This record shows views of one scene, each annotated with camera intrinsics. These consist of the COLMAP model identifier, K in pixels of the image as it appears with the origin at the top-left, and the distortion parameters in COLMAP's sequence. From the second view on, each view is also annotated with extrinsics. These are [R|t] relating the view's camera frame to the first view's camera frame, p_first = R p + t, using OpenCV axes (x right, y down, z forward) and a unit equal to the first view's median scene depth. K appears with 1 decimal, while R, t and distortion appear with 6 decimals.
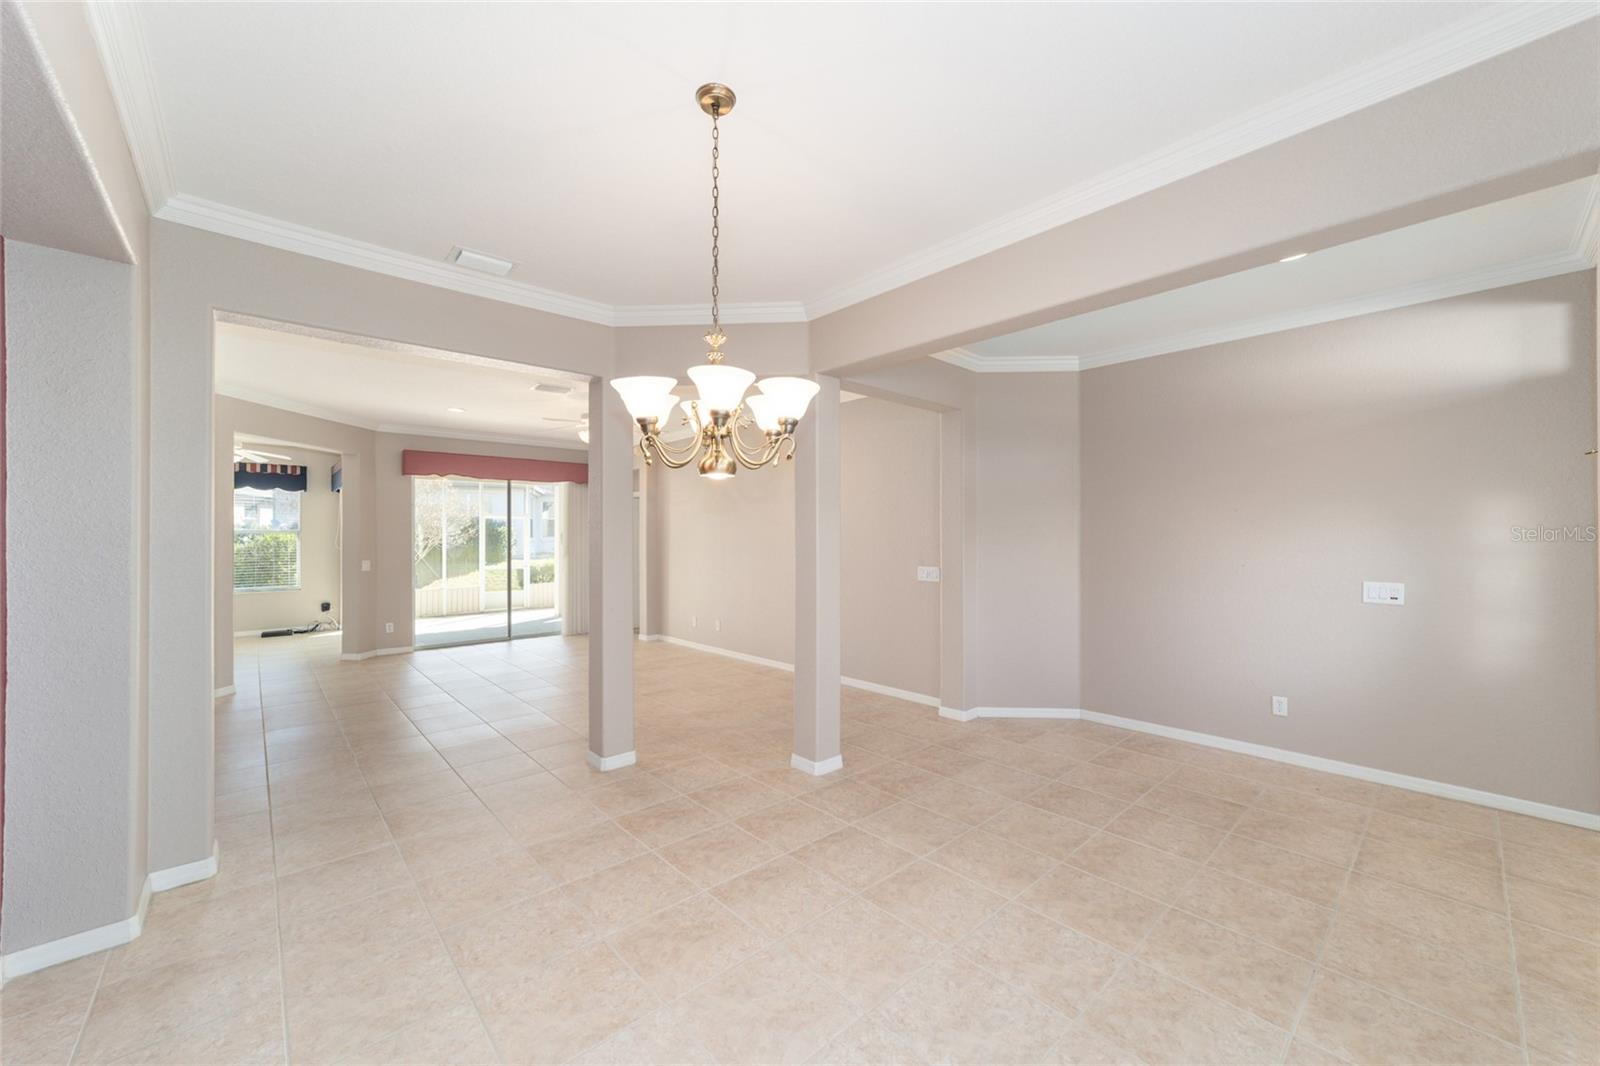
lens RADIAL K [[614.0, 0, 806.2], [0, 614.0, 530.2], [0, 0, 1]] dist [-0.014663, 0.007900]
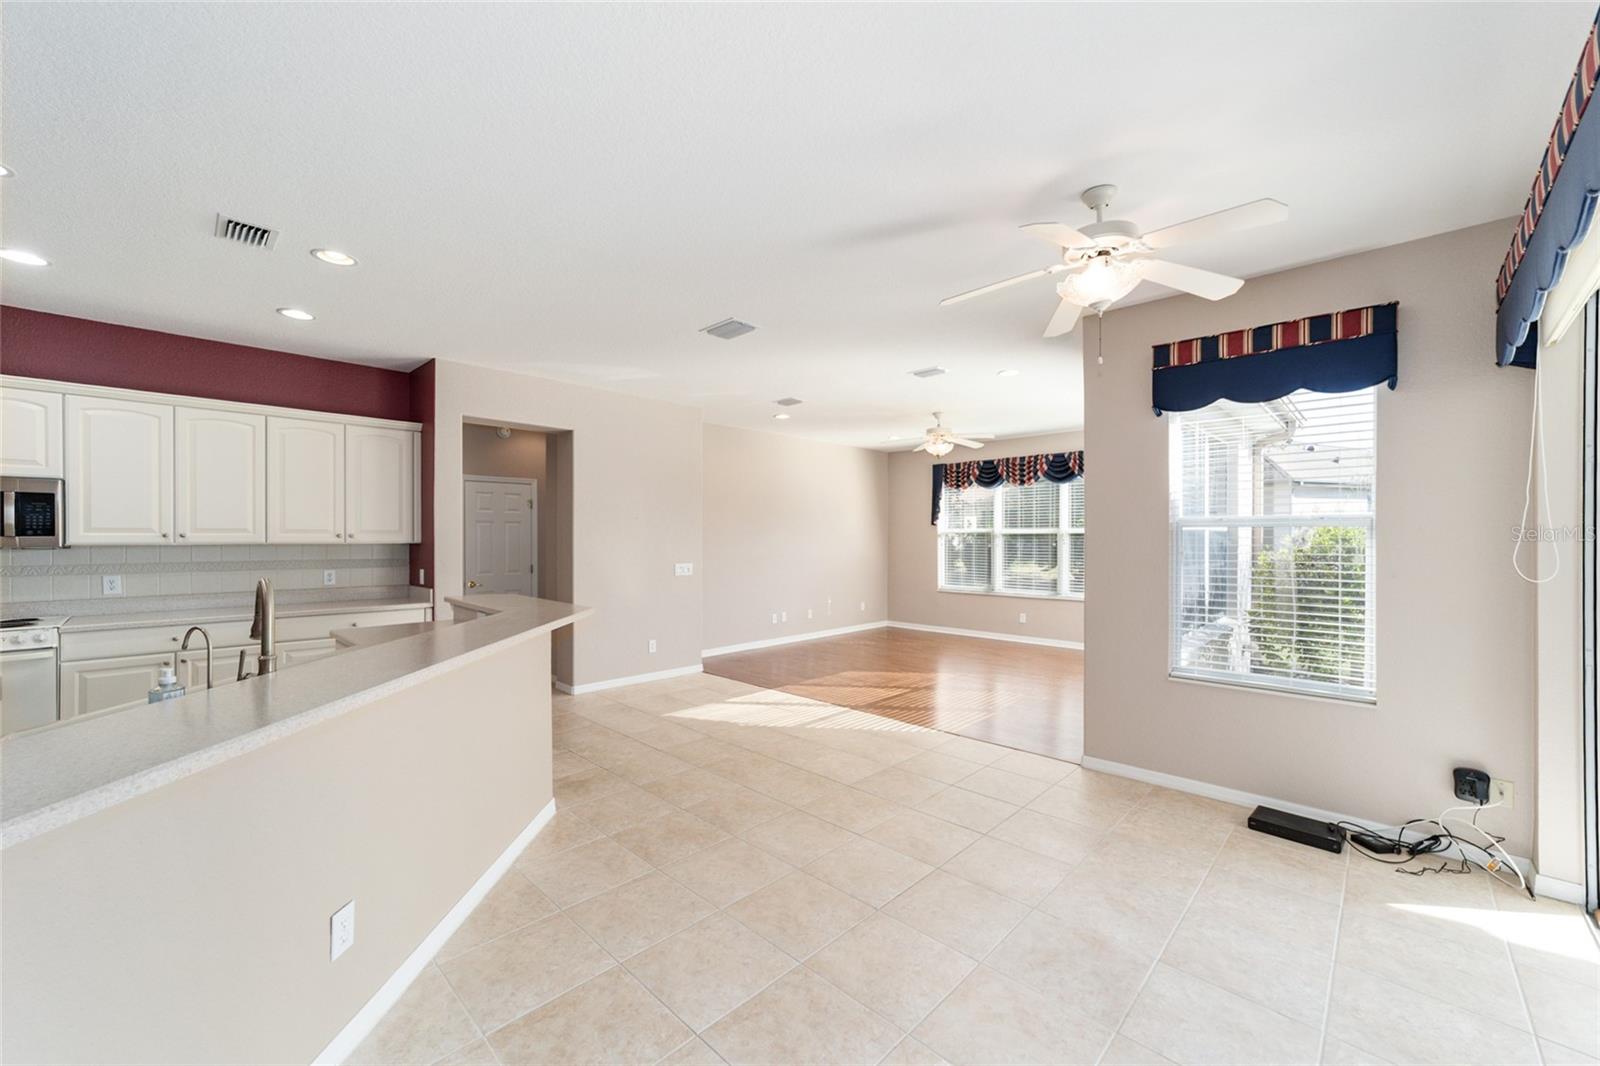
lens RADIAL K [[614.0, 0, 798.2], [0, 614.0, 543.1], [0, 0, 1]] dist [-0.014663, 0.007900]
pose [[0.059659, 0.011975, -0.998147, -1.399212], [0.007844, 0.999892, 0.012465, 0.019030], [0.998188, -0.008573, 0.059558, 1.794198]]
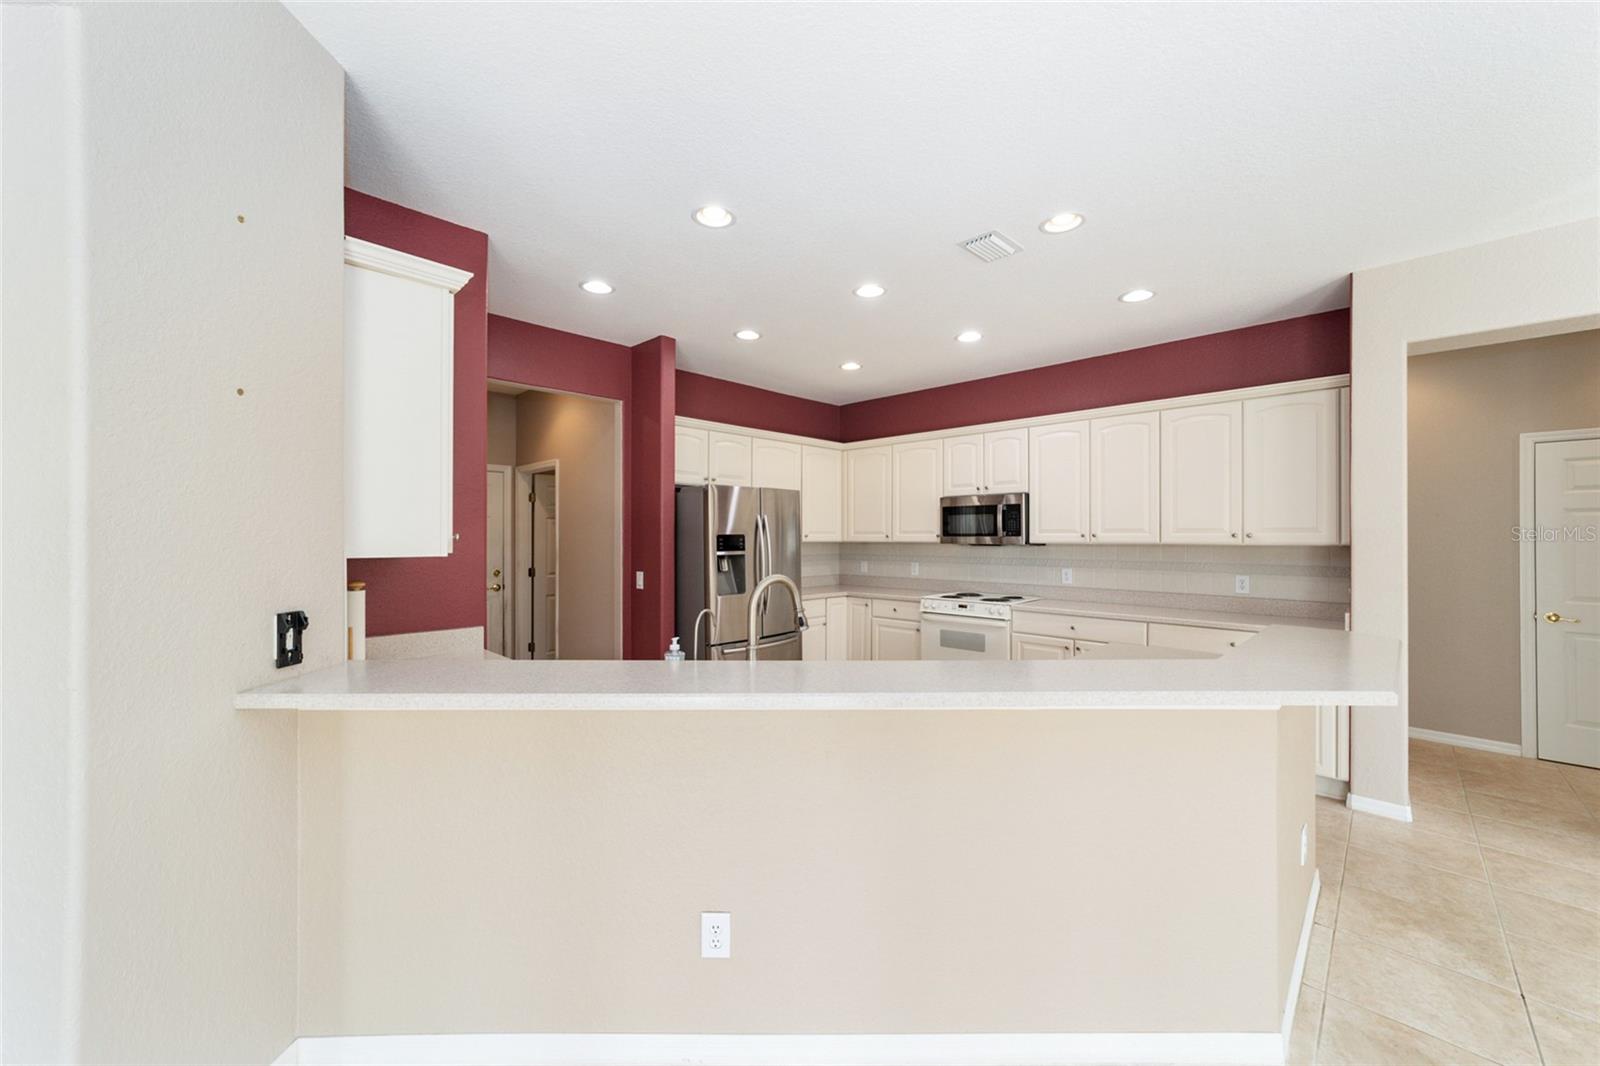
lens RADIAL K [[614.0, 0, 793.6], [0, 614.0, 536.4], [0, 0, 1]] dist [-0.014663, 0.007900]
pose [[-0.998703, 0.001417, -0.050894, -1.912093], [0.001949, 0.999944, -0.010414, 0.023629], [0.050877, -0.010499, -0.998650, 1.937362]]
